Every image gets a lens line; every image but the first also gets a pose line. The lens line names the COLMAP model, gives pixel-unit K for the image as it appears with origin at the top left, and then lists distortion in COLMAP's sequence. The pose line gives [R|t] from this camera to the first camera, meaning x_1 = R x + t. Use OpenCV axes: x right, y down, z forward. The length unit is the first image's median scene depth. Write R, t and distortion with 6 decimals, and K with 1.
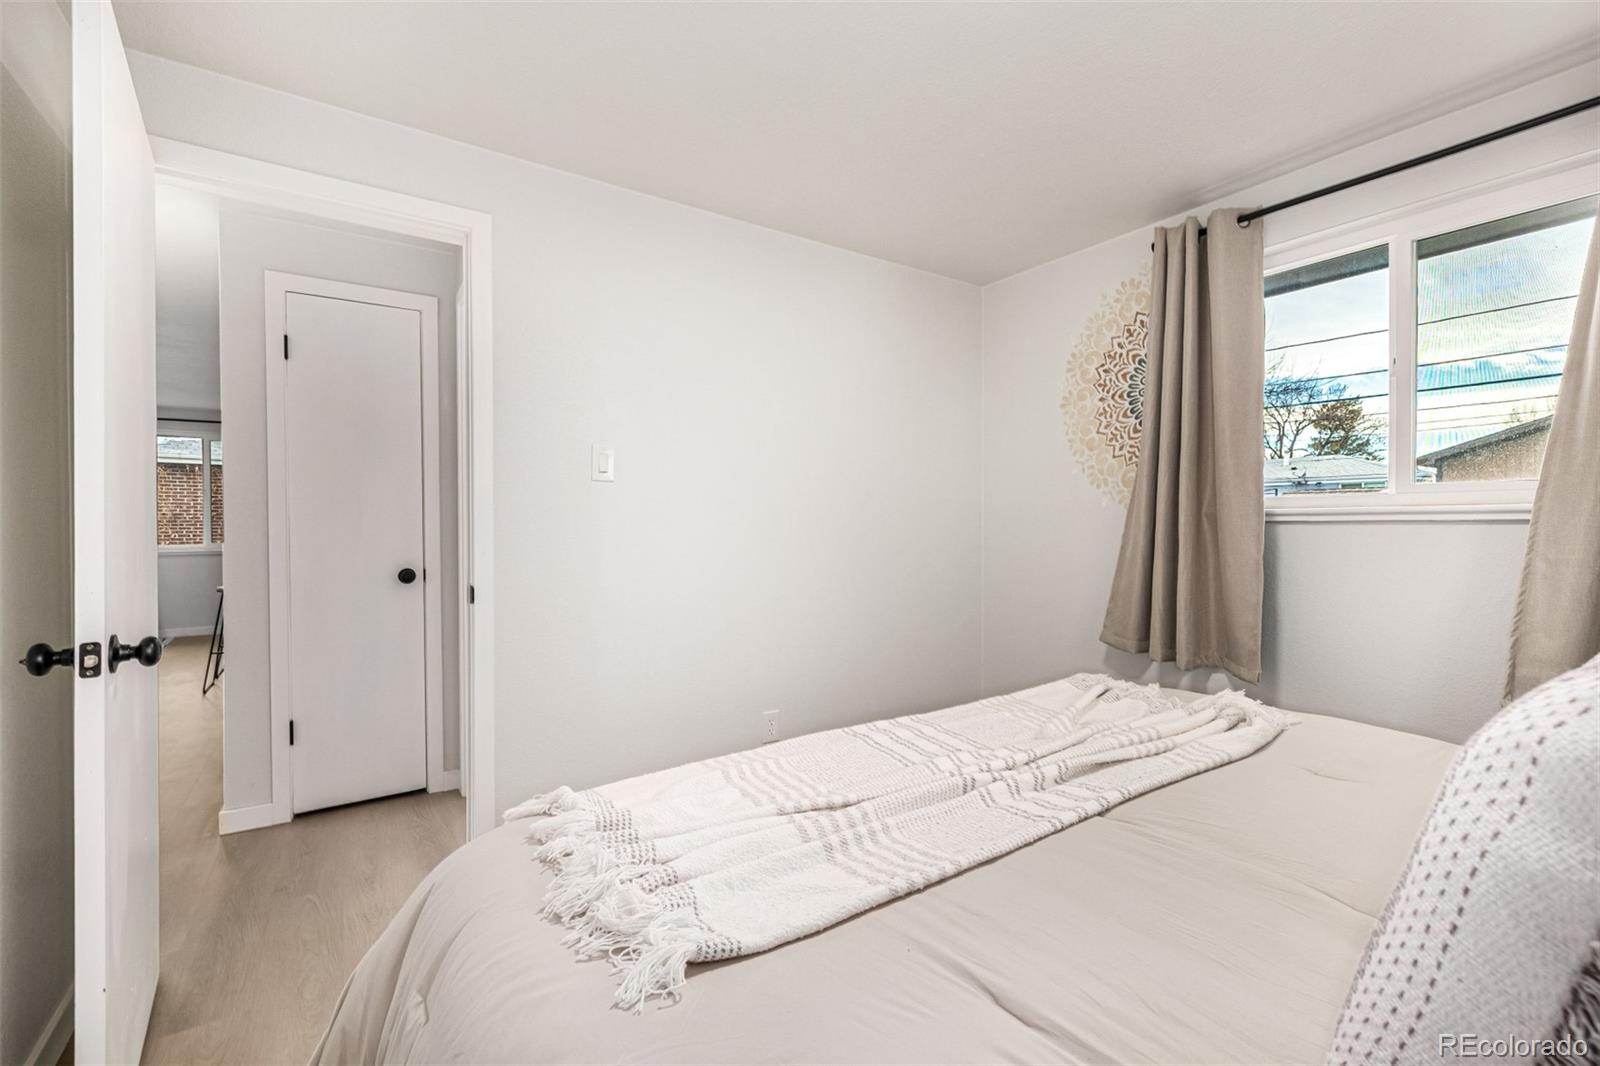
lens RADIAL K [[674.0, 0, 800.0], [0, 674.0, 533.0], [0, 0, 1]] dist [0.000640, 0.000021]
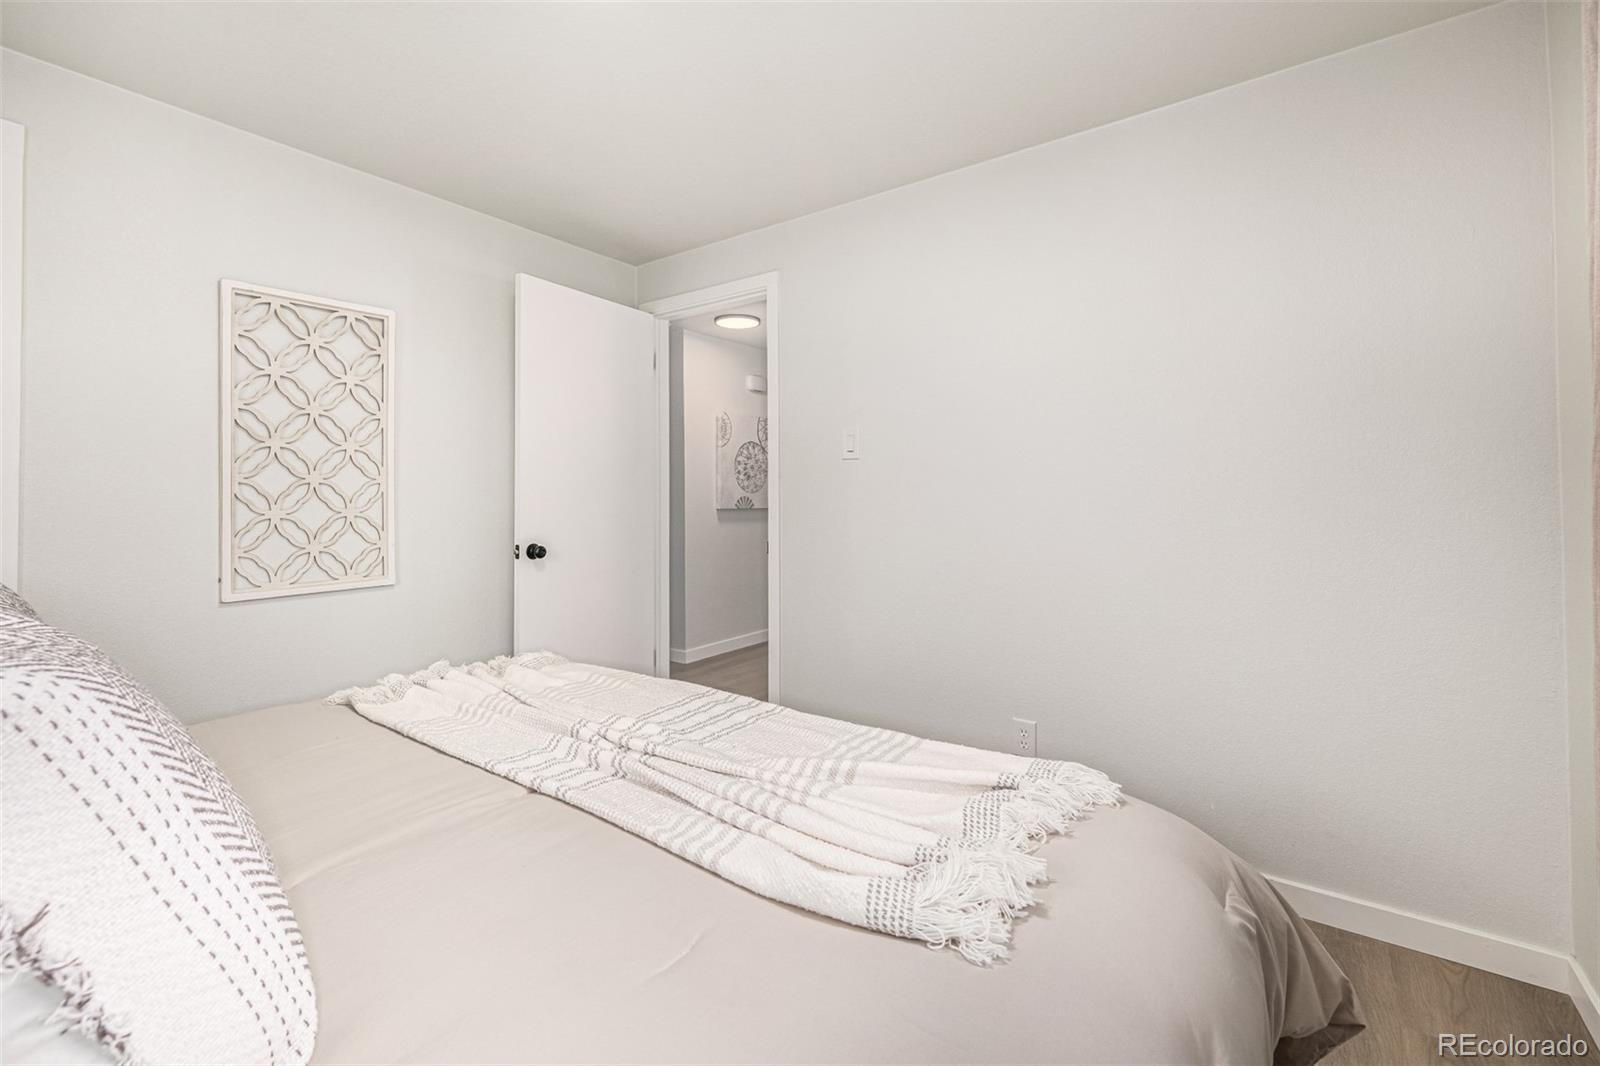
lens RADIAL K [[674.0, 0, 800.0], [0, 674.0, 533.0], [0, 0, 1]] dist [0.000640, 0.000021]
pose [[0.349141, 0.054731, -0.935471, 1.357885], [-0.013152, 0.998481, 0.053509, -0.022098], [0.936978, -0.006379, 0.349330, 0.928690]]
